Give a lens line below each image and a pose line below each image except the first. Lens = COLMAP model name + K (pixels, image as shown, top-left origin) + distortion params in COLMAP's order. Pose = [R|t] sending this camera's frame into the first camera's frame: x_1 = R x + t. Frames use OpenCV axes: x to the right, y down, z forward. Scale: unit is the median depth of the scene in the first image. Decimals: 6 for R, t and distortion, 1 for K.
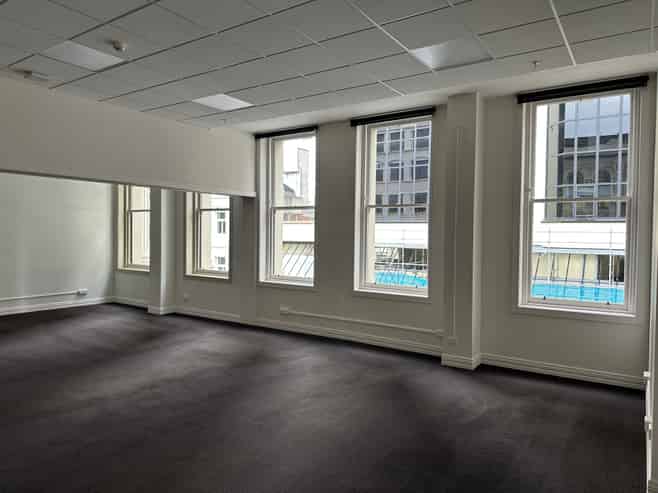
lens RADIAL K [[463.4, 0, 324.8], [0, 463.4, 247.8], [0, 0, 1]] dist [-0.003272, -0.000025]
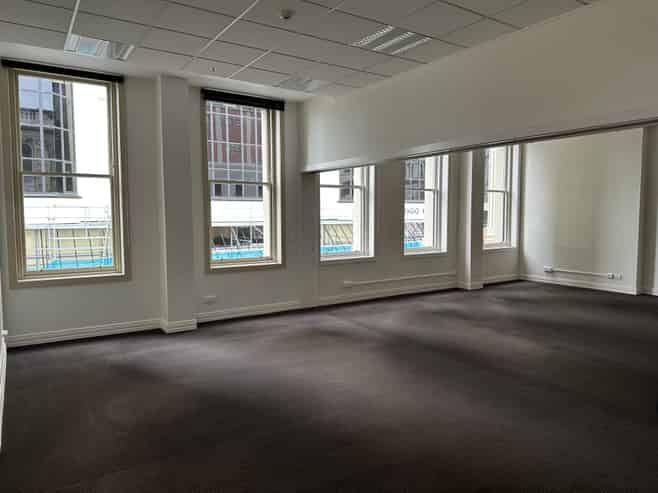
lens RADIAL K [[463.4, 0, 324.8], [0, 463.4, 247.8], [0, 0, 1]] dist [-0.003272, -0.000025]
pose [[0.370869, -0.081610, 0.925092, -0.847701], [0.030650, 0.996664, 0.075637, -0.024344], [-0.928179, 0.000303, 0.372133, 0.499336]]
